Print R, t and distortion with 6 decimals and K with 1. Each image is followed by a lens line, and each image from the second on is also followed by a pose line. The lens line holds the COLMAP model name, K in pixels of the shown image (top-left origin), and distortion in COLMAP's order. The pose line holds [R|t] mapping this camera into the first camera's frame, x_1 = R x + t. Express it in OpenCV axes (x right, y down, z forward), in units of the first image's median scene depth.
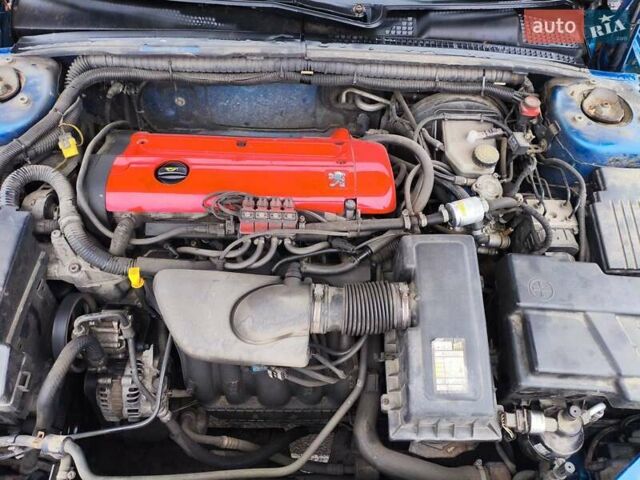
lens RADIAL K [[495.2, 0, 320.0], [0, 495.2, 240.0], [0, 0, 1]] dist [0.023690, -0.063706]
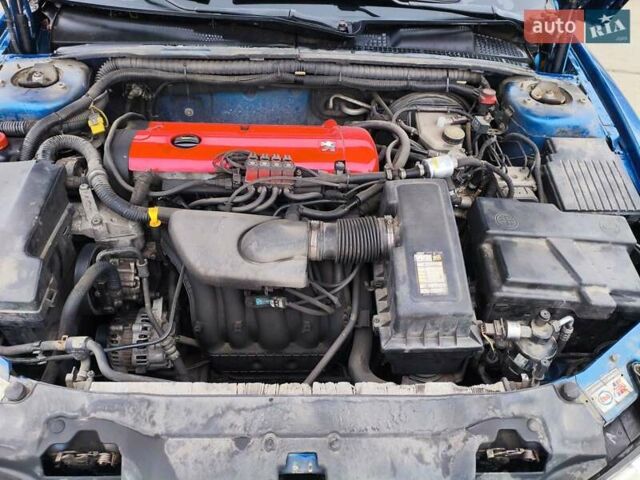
lens RADIAL K [[495.4, 0, 320.0], [0, 495.4, 240.0], [0, 0, 1]] dist [0.046082, -0.126063]
pose [[0.999484, -0.016910, 0.027308, -0.020729], [0.021828, 0.981296, -0.191263, 0.331903], [-0.023563, 0.191761, 0.981159, -0.111773]]
